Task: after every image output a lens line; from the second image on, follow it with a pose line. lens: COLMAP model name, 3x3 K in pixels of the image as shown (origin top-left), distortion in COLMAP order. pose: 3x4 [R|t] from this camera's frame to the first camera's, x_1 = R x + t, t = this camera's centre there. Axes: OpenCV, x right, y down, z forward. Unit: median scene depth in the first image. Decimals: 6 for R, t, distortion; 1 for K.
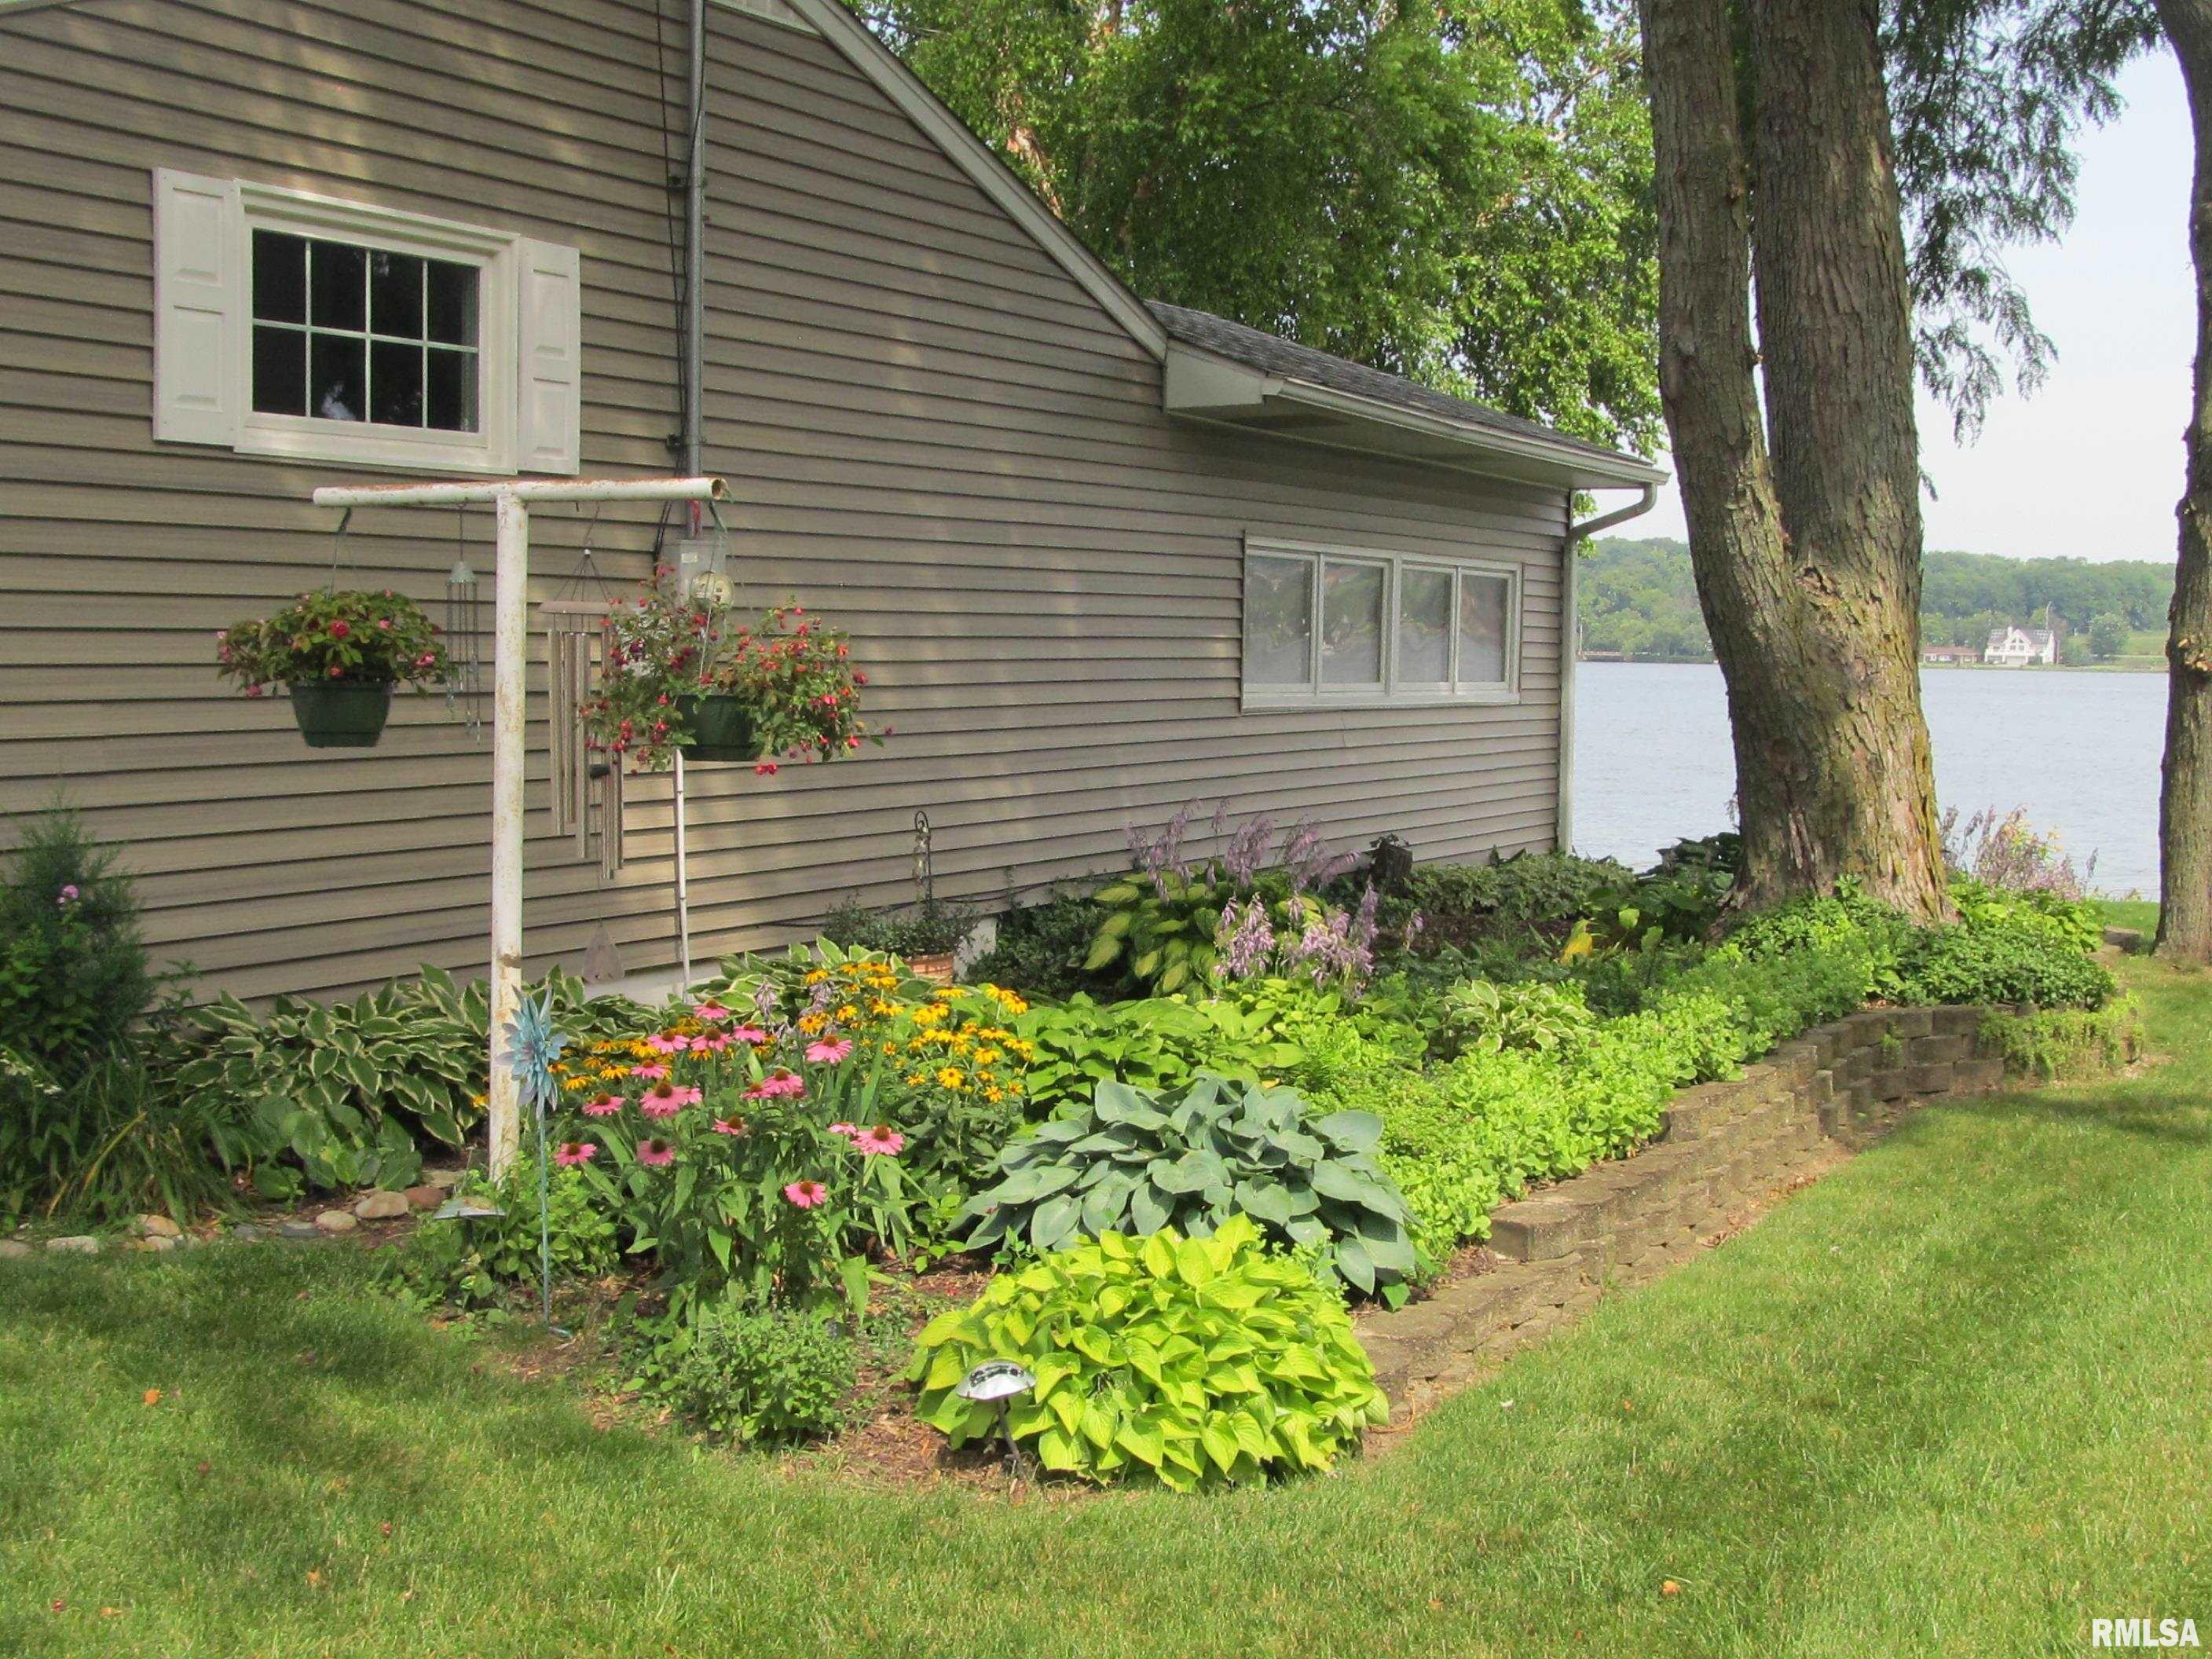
lens RADIAL K [[2794.0, 0, 1106.0], [0, 2794.0, 829.5], [0, 0, 1]] dist [-0.037630, -0.108045]
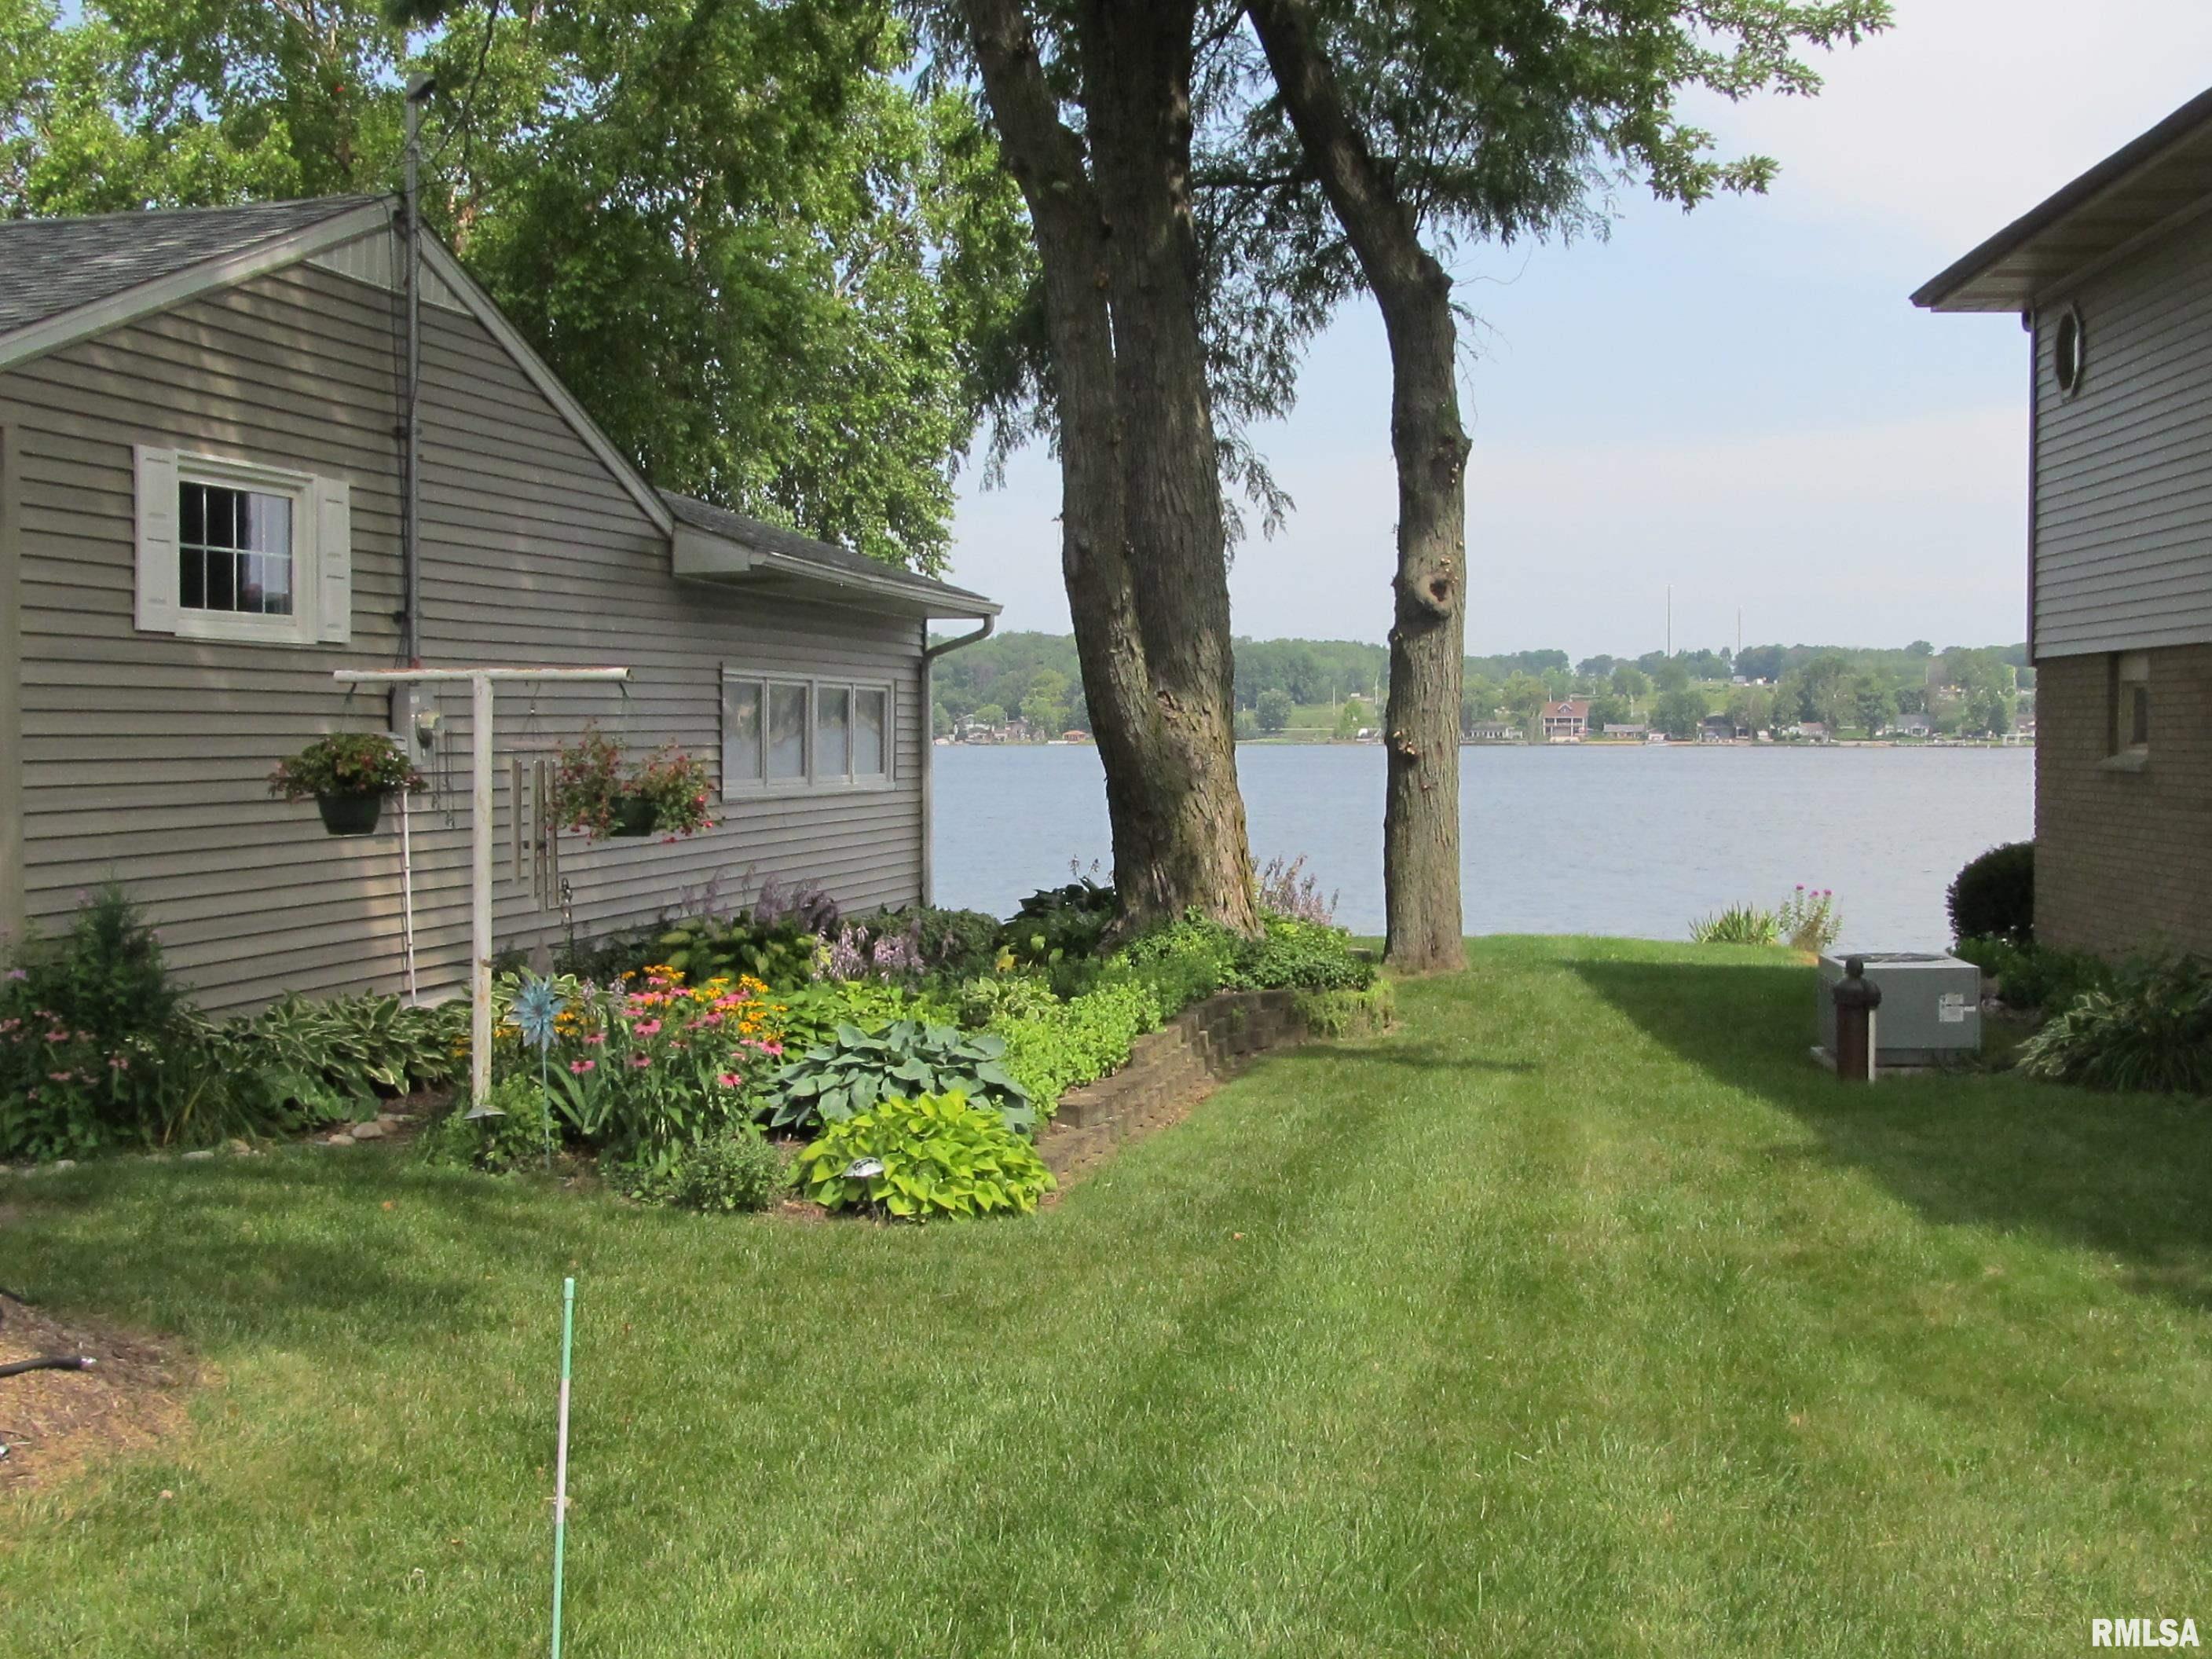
lens RADIAL K [[2794.0, 0, 1106.0], [0, 2794.0, 829.5], [0, 0, 1]] dist [-0.037630, -0.108045]
pose [[0.959170, -0.024786, 0.281742, -0.209578], [0.033348, 0.999115, -0.025634, 0.014748], [-0.280857, 0.033983, 0.959148, -0.424842]]
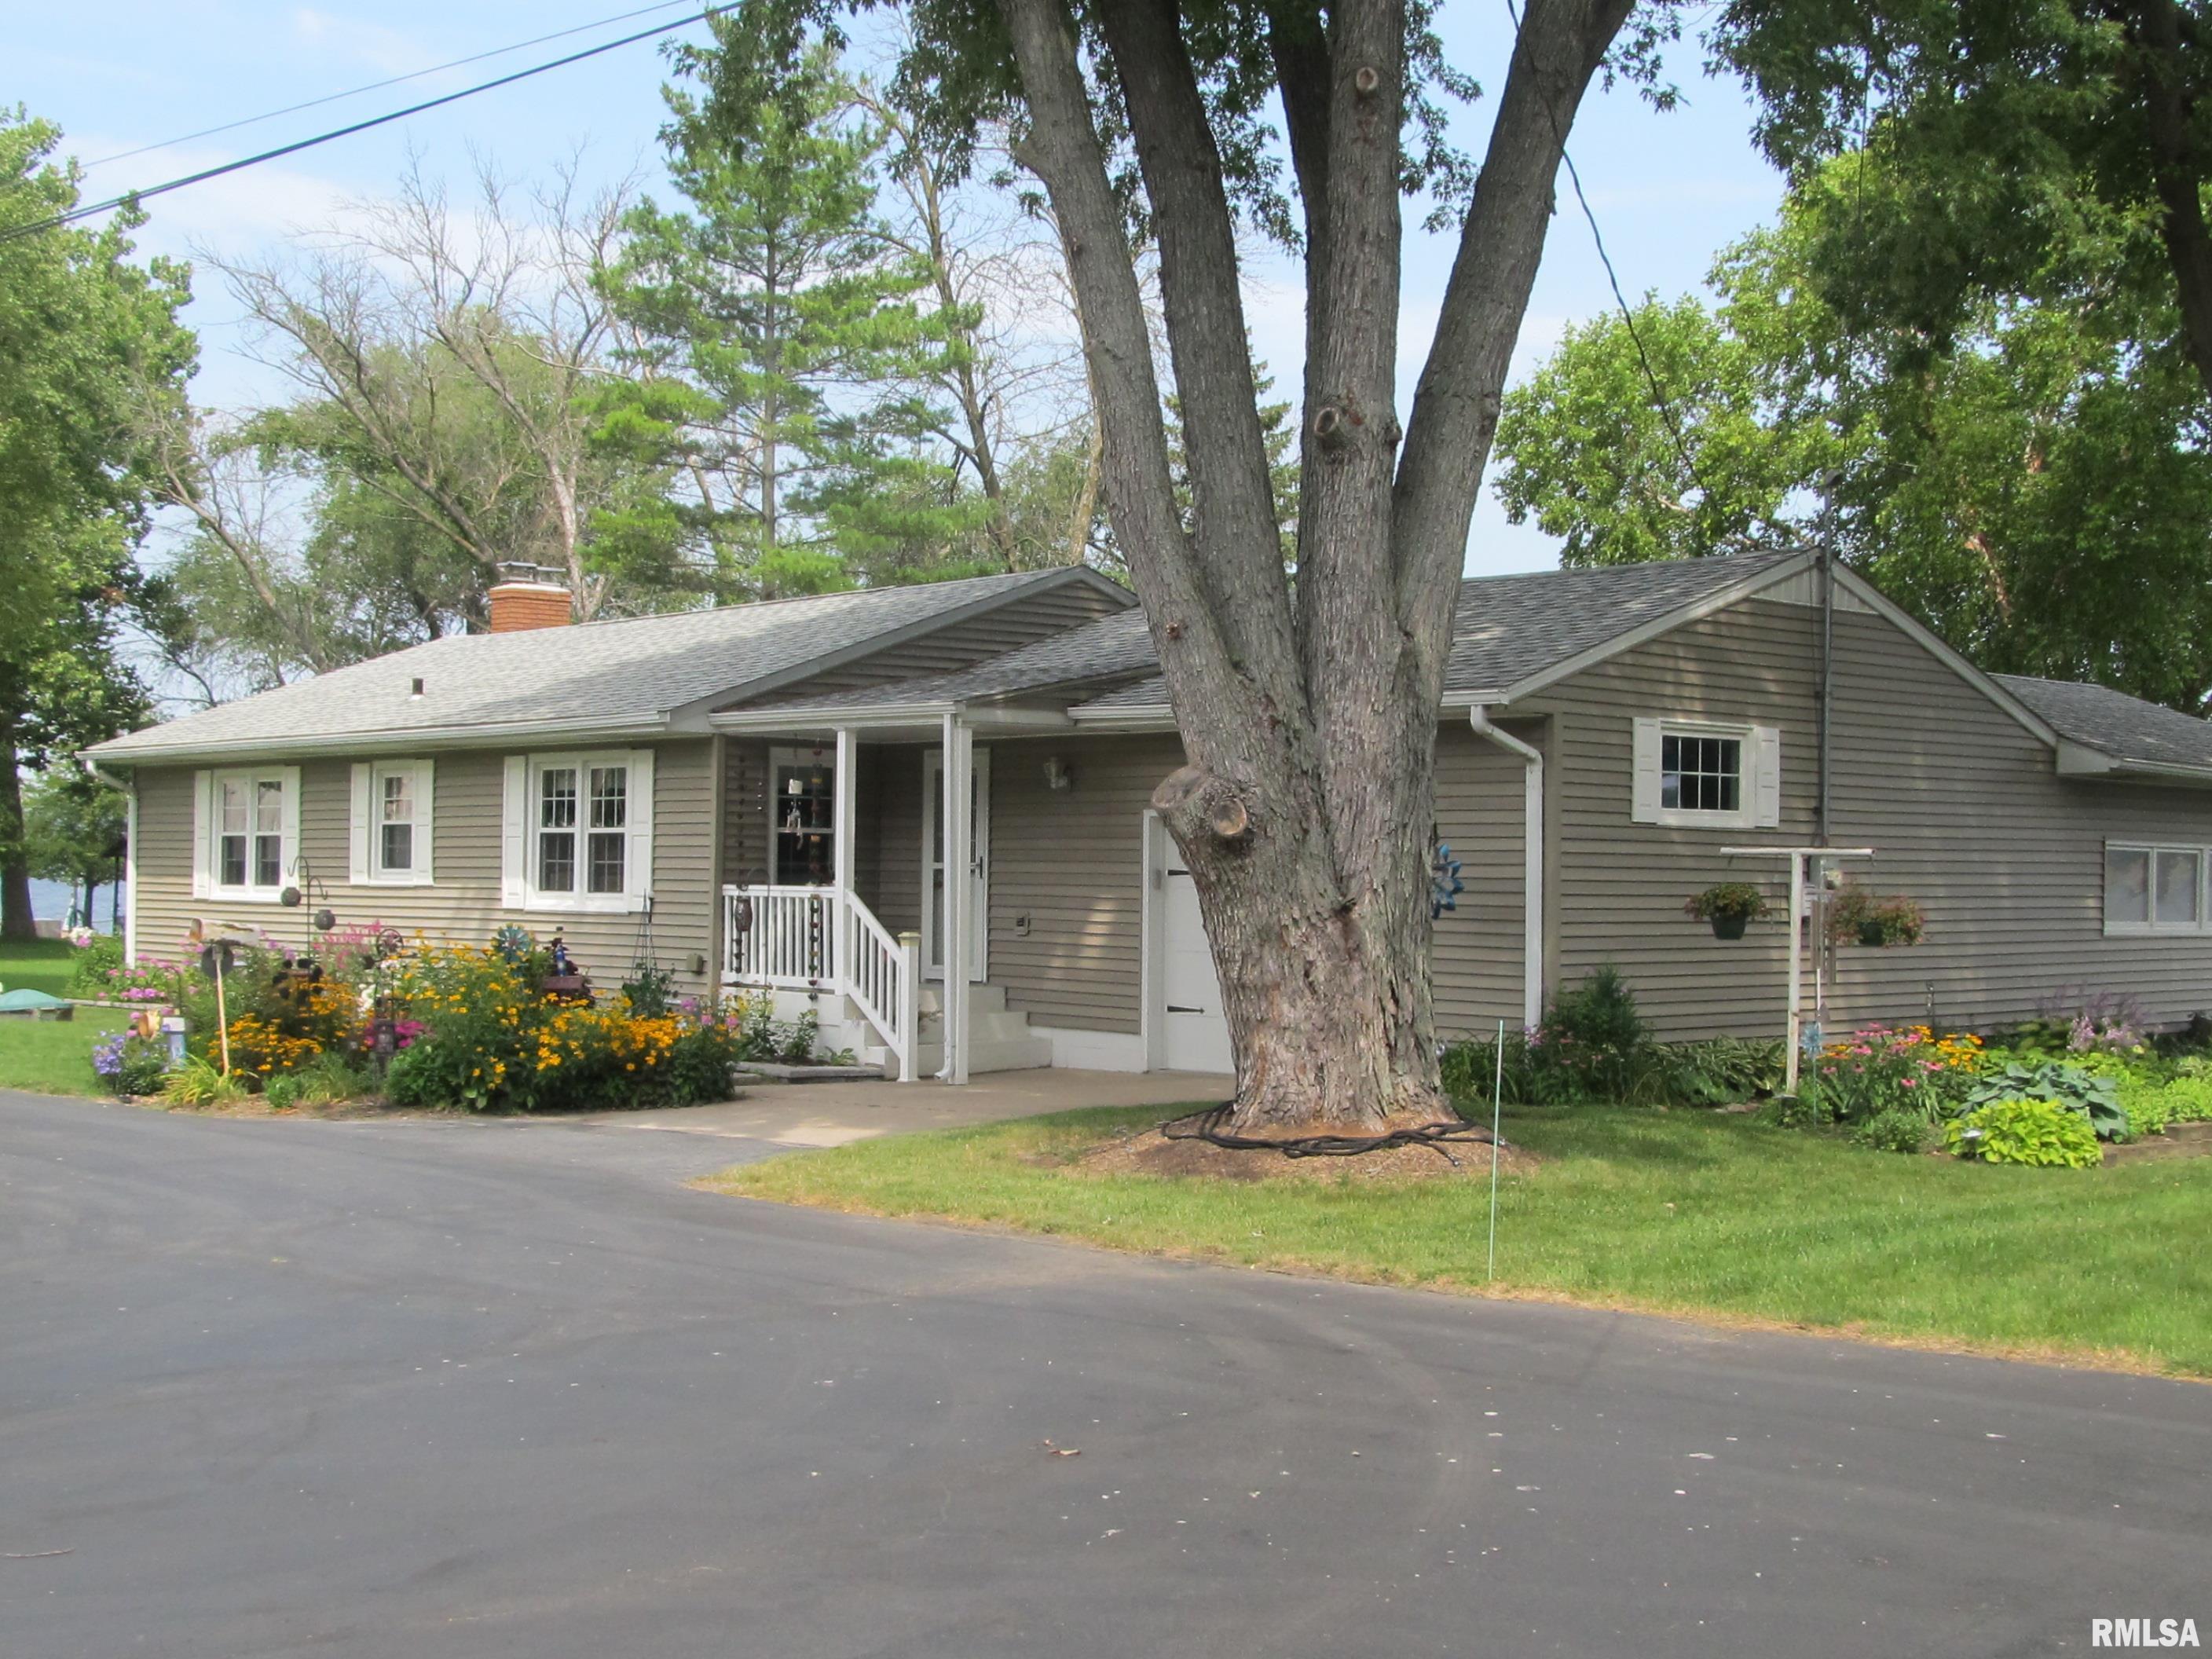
lens RADIAL K [[2808.1, 0, 1106.0], [0, 2808.1, 829.5], [0, 0, 1]] dist [-0.077709, -0.061101]
pose [[0.945781, -0.002445, -0.324797, 0.031390], [-0.025281, 0.996384, -0.081119, 0.070344], [0.323821, 0.084932, 0.942299, -1.260586]]
